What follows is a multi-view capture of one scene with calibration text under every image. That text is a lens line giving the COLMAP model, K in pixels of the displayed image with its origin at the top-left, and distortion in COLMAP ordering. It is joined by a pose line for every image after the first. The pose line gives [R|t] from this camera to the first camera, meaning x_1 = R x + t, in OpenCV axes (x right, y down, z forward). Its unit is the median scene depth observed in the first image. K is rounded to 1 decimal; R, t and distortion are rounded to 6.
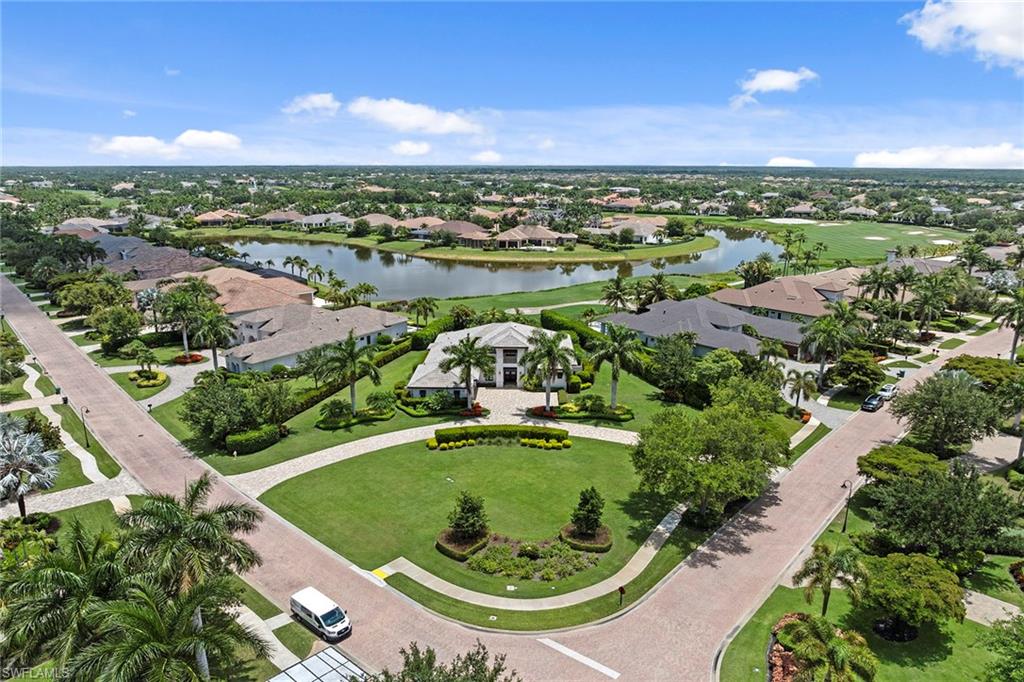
lens RADIAL K [[732.2, 0, 512.4], [0, 732.2, 335.8], [0, 0, 1]] dist [-0.003493, -0.007889]
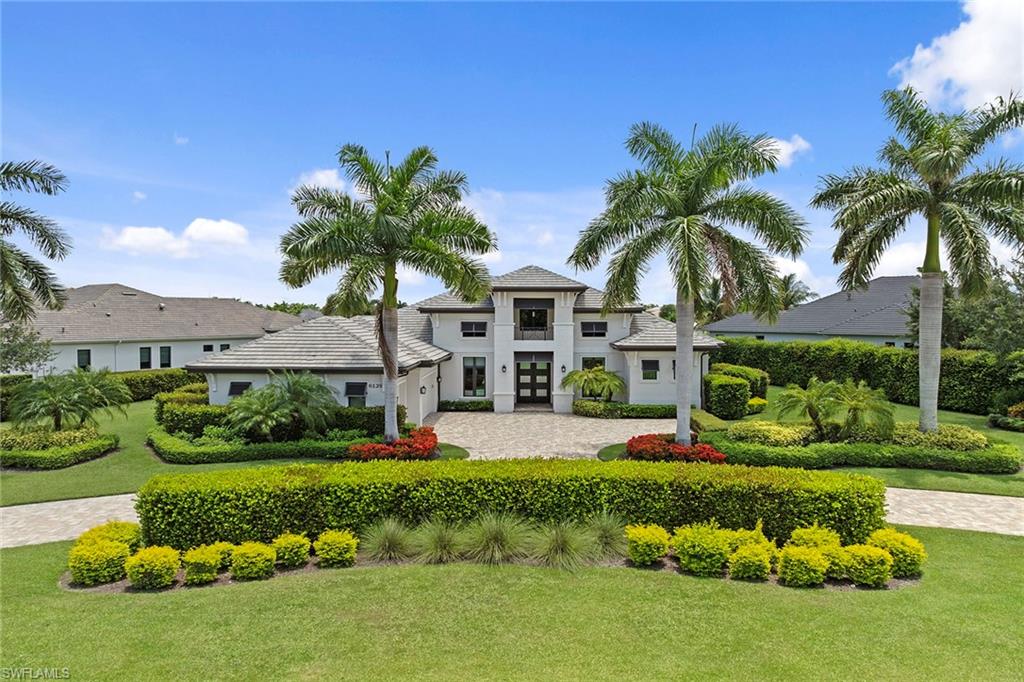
lens RADIAL K [[732.2, 0, 510.6], [0, 732.2, 342.9], [0, 0, 1]] dist [-0.003493, -0.007889]
pose [[0.999955, -0.002304, -0.009171, -0.002952], [0.000546, 0.982309, -0.187267, 0.028877], [0.009441, 0.187254, 0.982266, 0.181355]]
